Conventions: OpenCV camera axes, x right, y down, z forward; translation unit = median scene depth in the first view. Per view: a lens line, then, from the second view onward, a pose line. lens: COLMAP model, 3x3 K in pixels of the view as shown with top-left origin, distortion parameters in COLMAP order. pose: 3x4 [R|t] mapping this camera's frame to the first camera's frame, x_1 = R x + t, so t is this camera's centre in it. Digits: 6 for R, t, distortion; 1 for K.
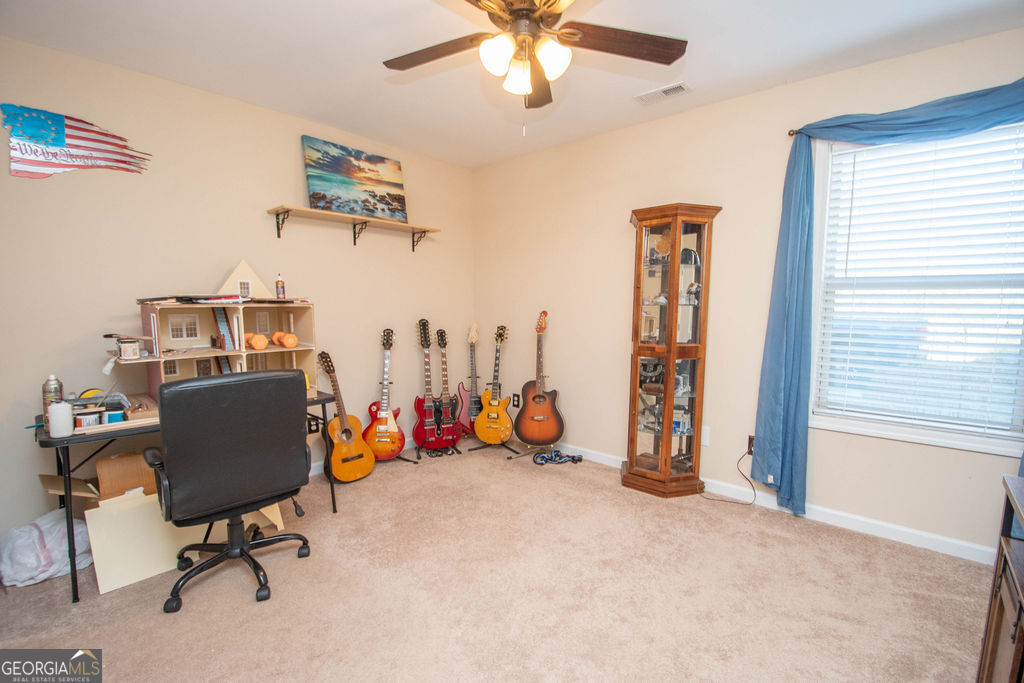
lens RADIAL K [[452.9, 0, 515.4], [0, 452.9, 353.8], [0, 0, 1]] dist [0.003222, -0.016145]
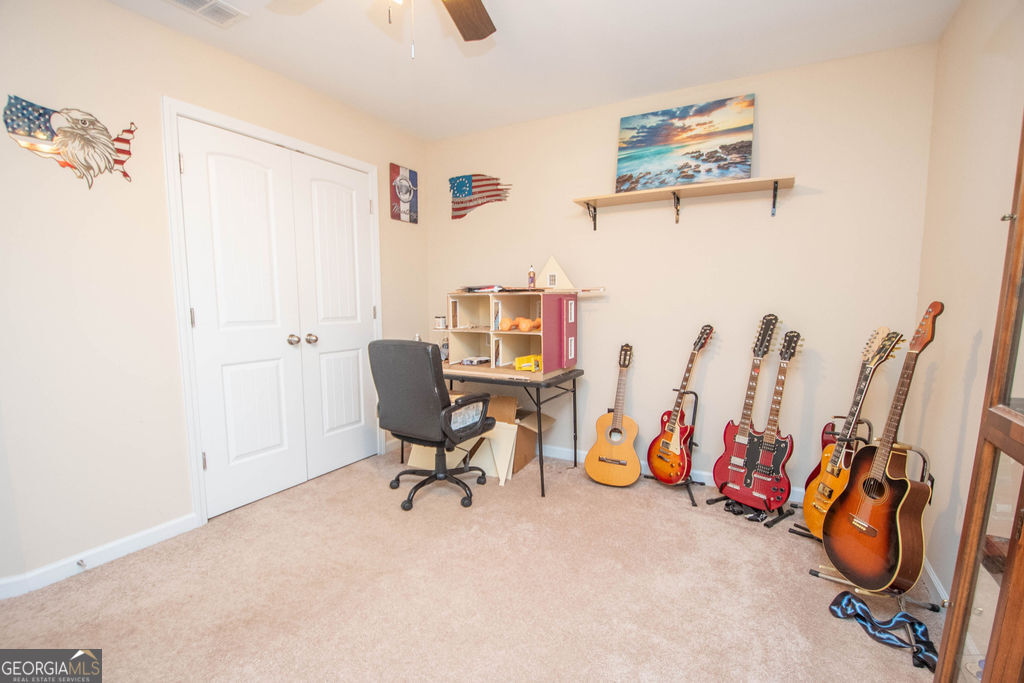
lens RADIAL K [[452.9, 0, 515.4], [0, 452.9, 353.8], [0, 0, 1]] dist [0.003222, -0.016145]
pose [[0.212472, 0.112489, -0.970671, 0.436578], [-0.108529, 0.989923, 0.090964, -0.043872], [0.971121, 0.086019, 0.222539, 0.551808]]
